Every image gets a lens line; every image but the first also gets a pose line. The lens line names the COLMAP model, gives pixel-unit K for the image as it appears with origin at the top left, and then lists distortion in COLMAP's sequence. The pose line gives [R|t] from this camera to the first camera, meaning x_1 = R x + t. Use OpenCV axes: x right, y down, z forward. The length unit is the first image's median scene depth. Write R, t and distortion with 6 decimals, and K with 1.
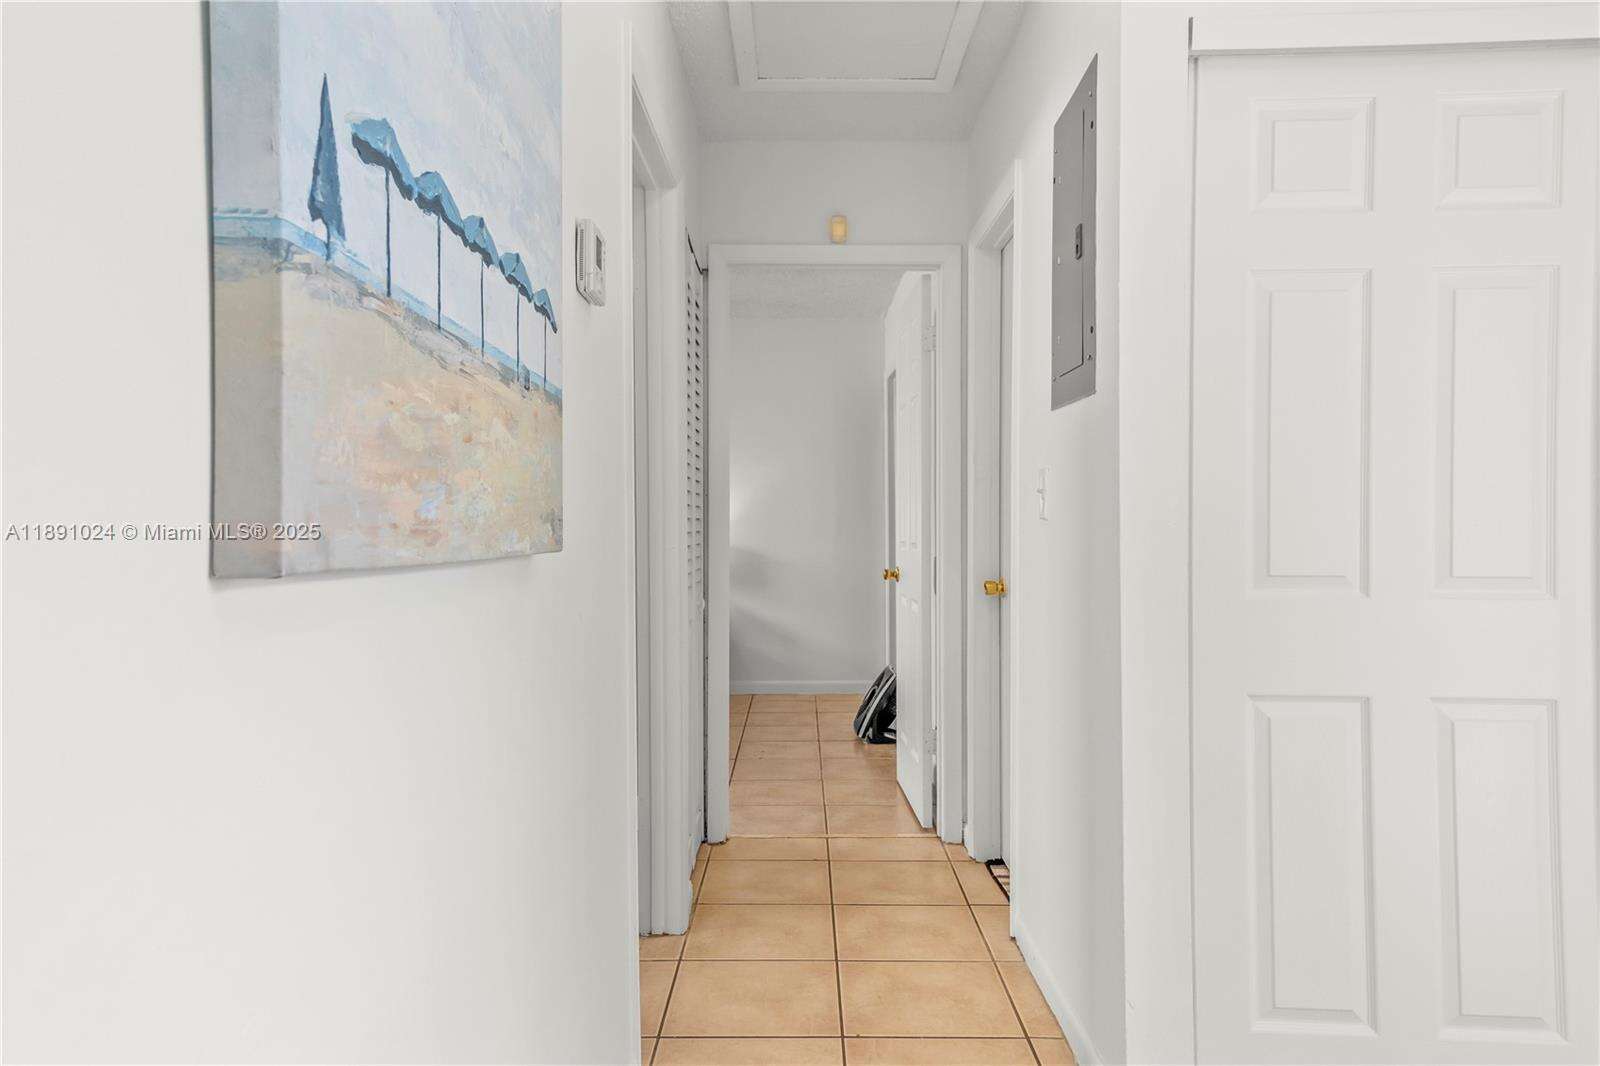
lens RADIAL K [[1071.9, 0, 800.0], [0, 1071.9, 533.0], [0, 0, 1]] dist [0.077533, -0.000472]
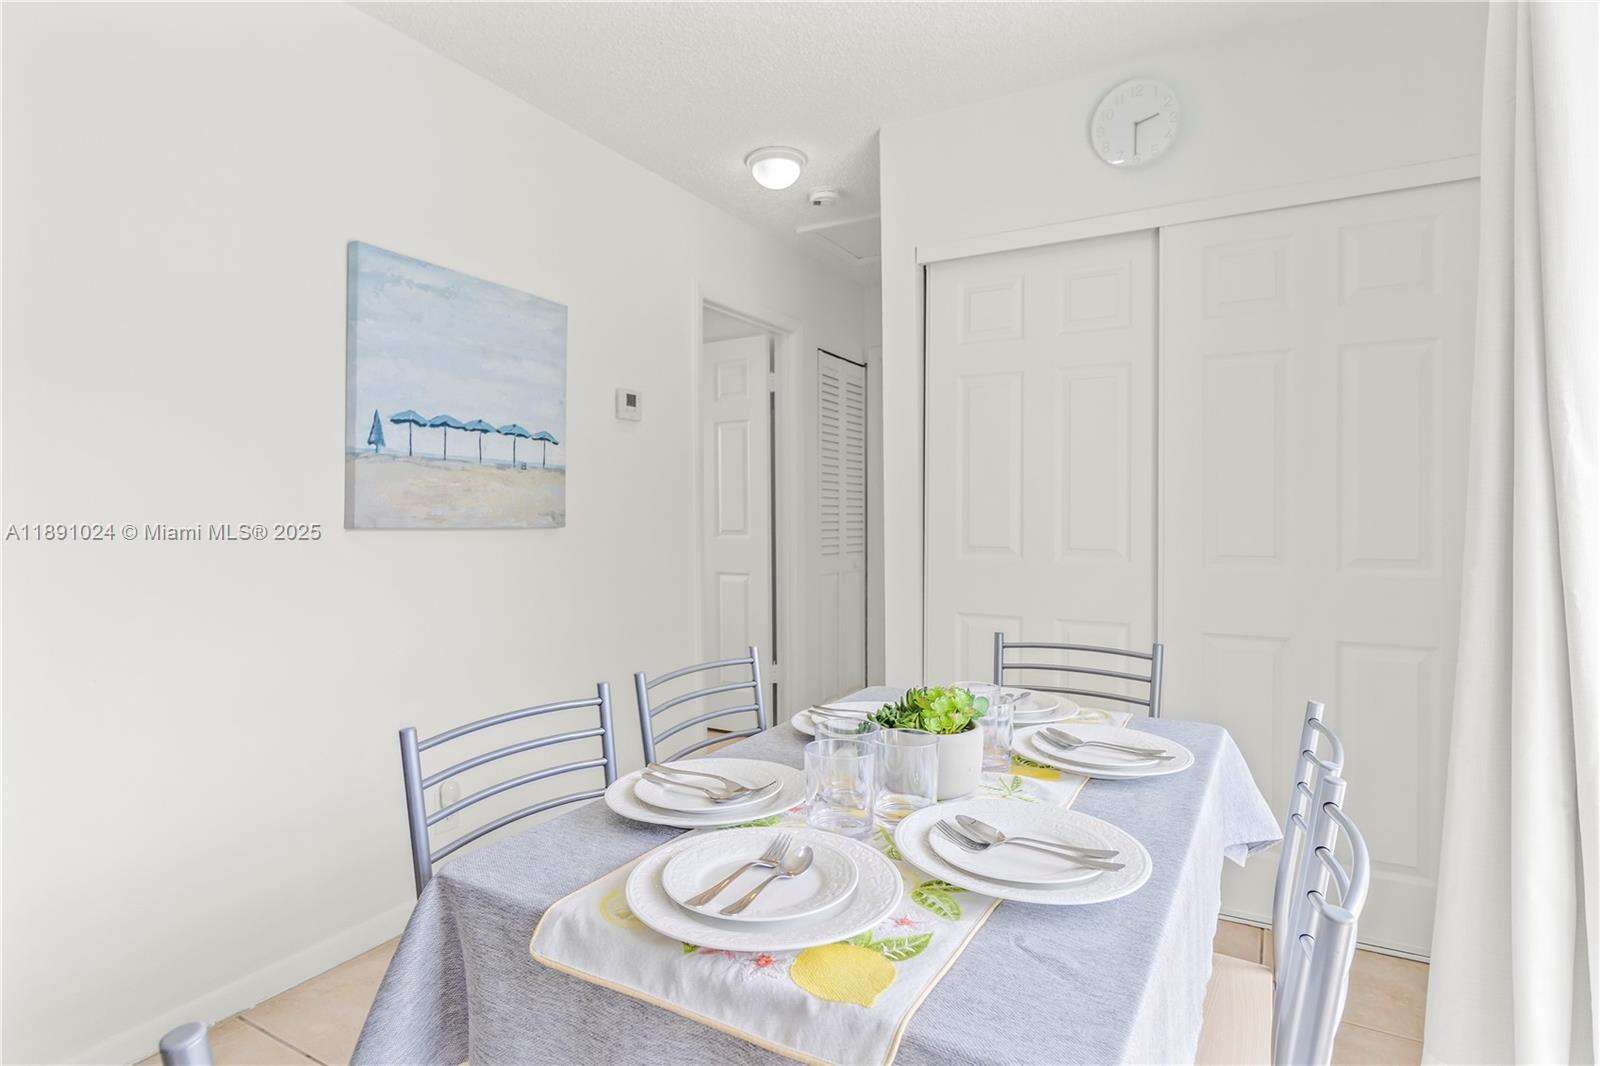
lens RADIAL K [[836.6, 0, 796.7], [0, 836.6, 524.6], [0, 0, 1]] dist [-0.001900, -0.000974]
pose [[0.871557, 0.007420, -0.490237, 1.763681], [-0.006826, 0.999972, 0.002999, 0.001422], [0.490246, 0.000733, 0.871584, -0.690724]]
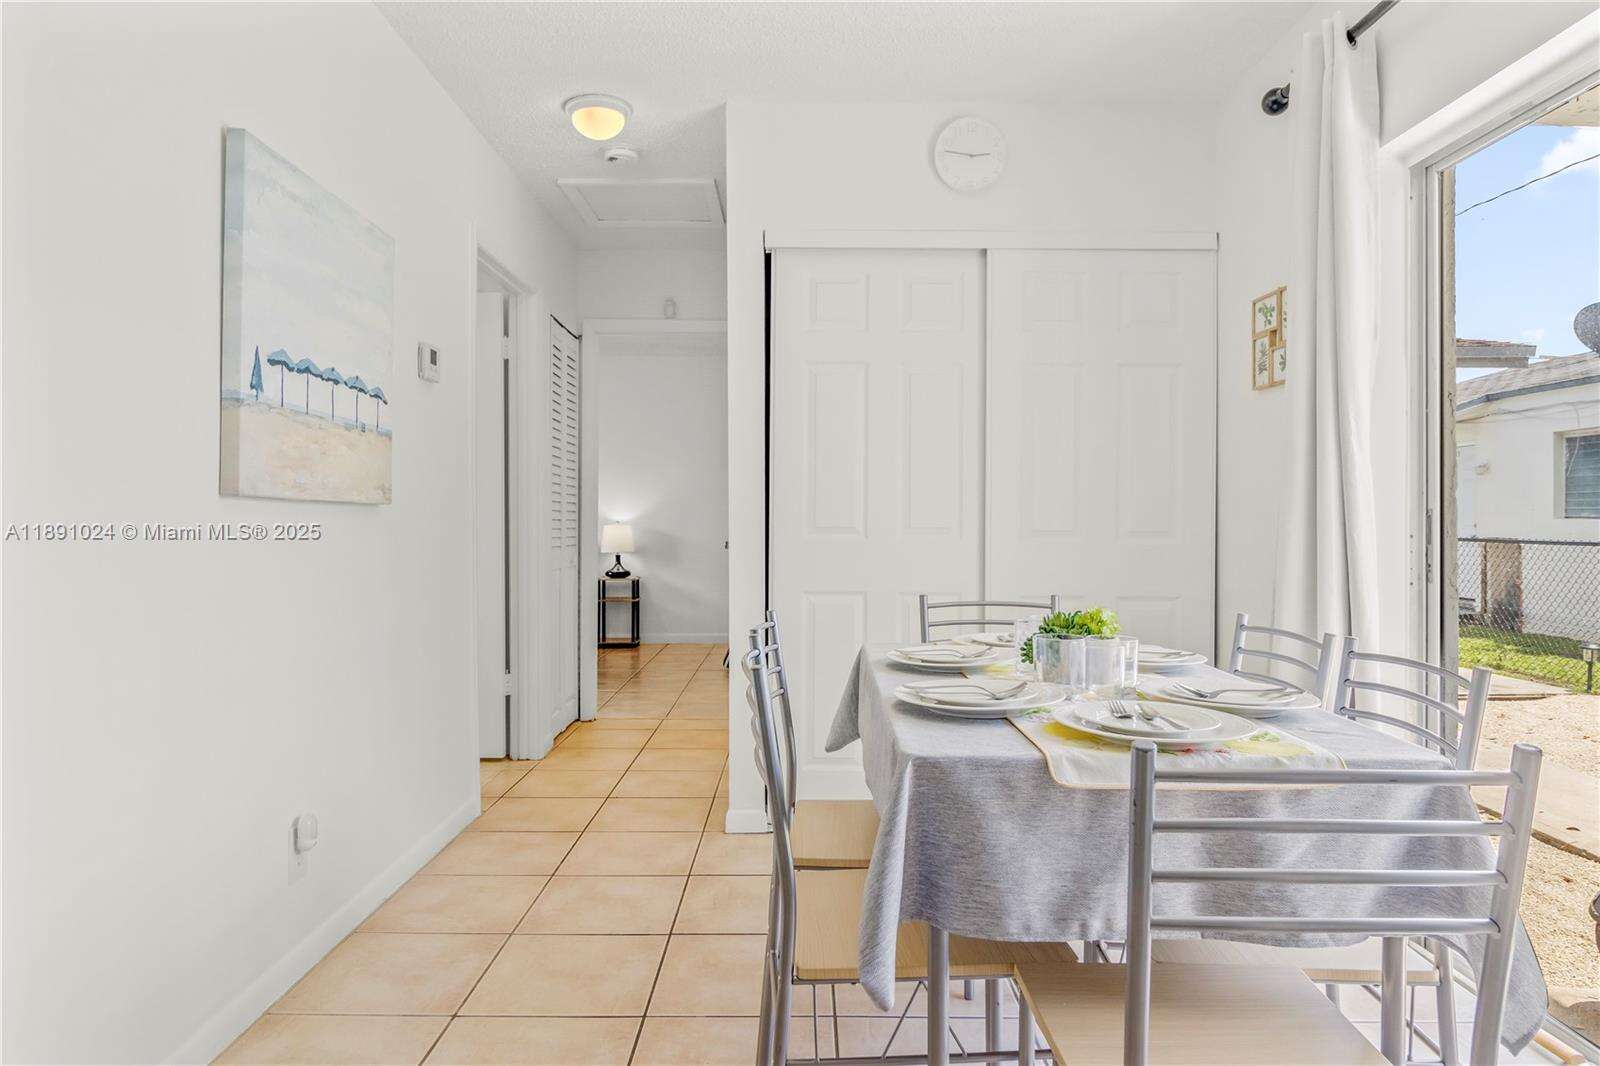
lens RADIAL K [[969.4, 0, 800.0], [0, 969.4, 533.0], [0, 0, 1]] dist [0.000955, -0.001082]
pose [[0.999985, 0.004540, 0.003185, 0.832928], [-0.004546, 0.999988, 0.001874, 0.094485], [-0.003176, -0.001888, 0.999993, -1.339667]]
